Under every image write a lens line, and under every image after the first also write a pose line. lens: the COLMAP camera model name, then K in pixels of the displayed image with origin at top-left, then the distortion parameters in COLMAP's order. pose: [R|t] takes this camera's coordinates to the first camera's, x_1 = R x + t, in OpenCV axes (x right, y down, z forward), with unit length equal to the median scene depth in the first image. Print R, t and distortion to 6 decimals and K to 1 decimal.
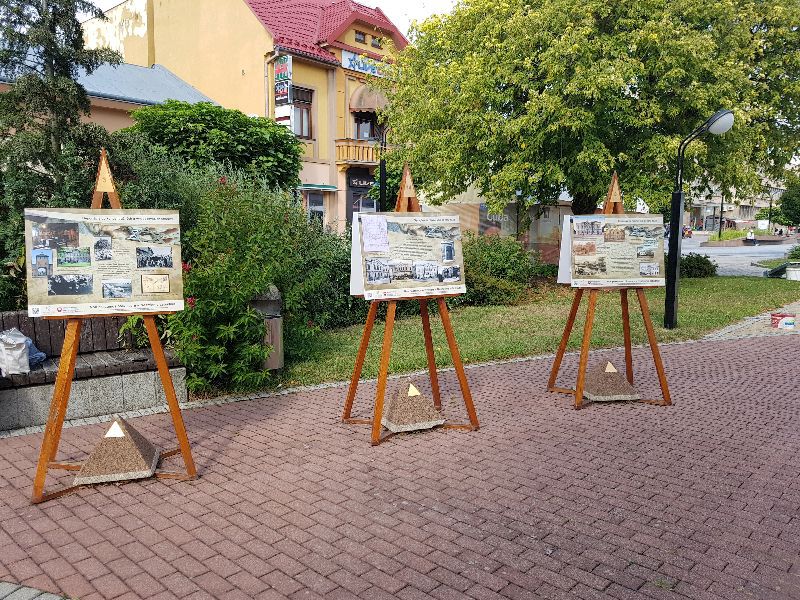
lens RADIAL K [[630.2, 0, 401.0], [0, 630.2, 298.9], [0, 0, 1]] dist [0.003346, -0.001667]
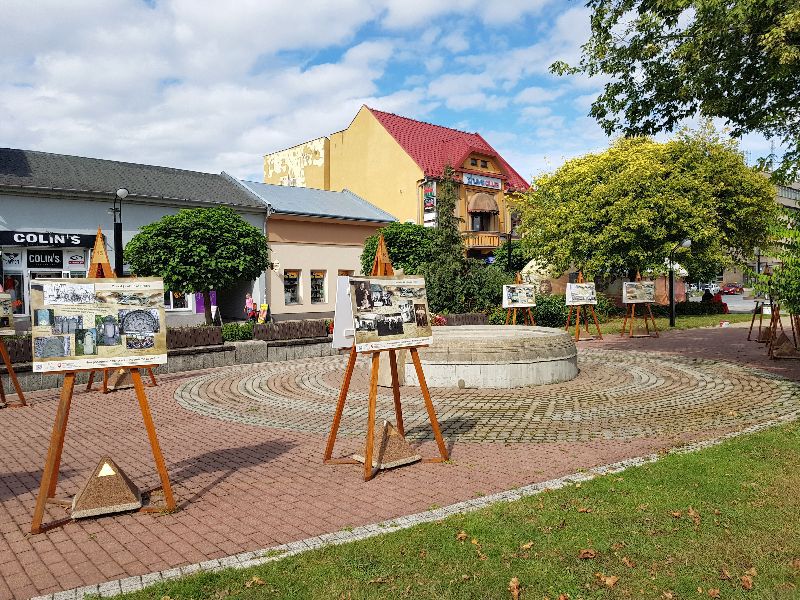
lens RADIAL K [[612.1, 0, 395.9], [0, 612.1, 301.3], [0, 0, 1]] dist [0.010529, -0.010473]
pose [[0.993992, -0.025011, -0.106560, -0.265418], [0.014228, 0.994808, -0.100774, 0.123860], [0.108527, 0.098652, 0.989186, -1.036603]]
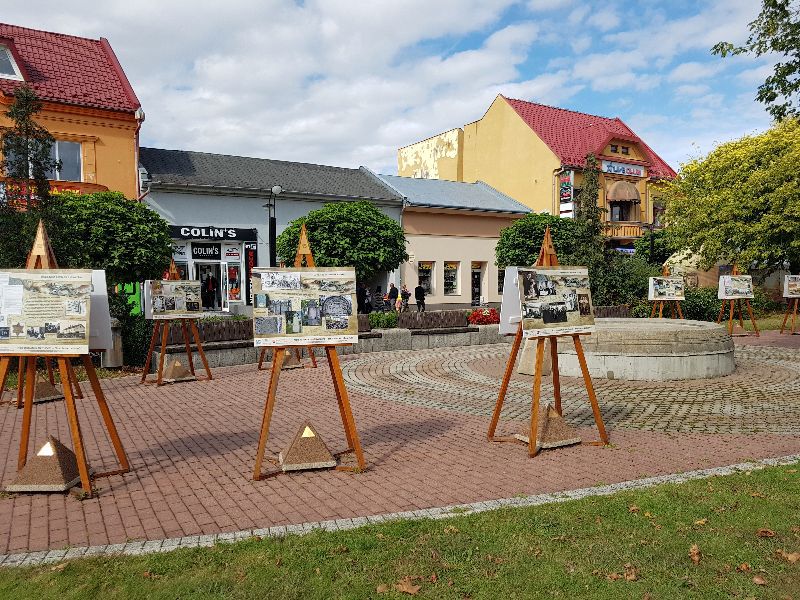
lens RADIAL K [[610.2, 0, 405.0], [0, 610.2, 316.4], [0, 0, 1]] dist [0.000384, -0.004899]
pose [[0.955439, -0.002220, -0.295180, -0.286945], [-0.016865, 0.997928, -0.062094, 0.128920], [0.294706, 0.064305, 0.953422, -1.071117]]
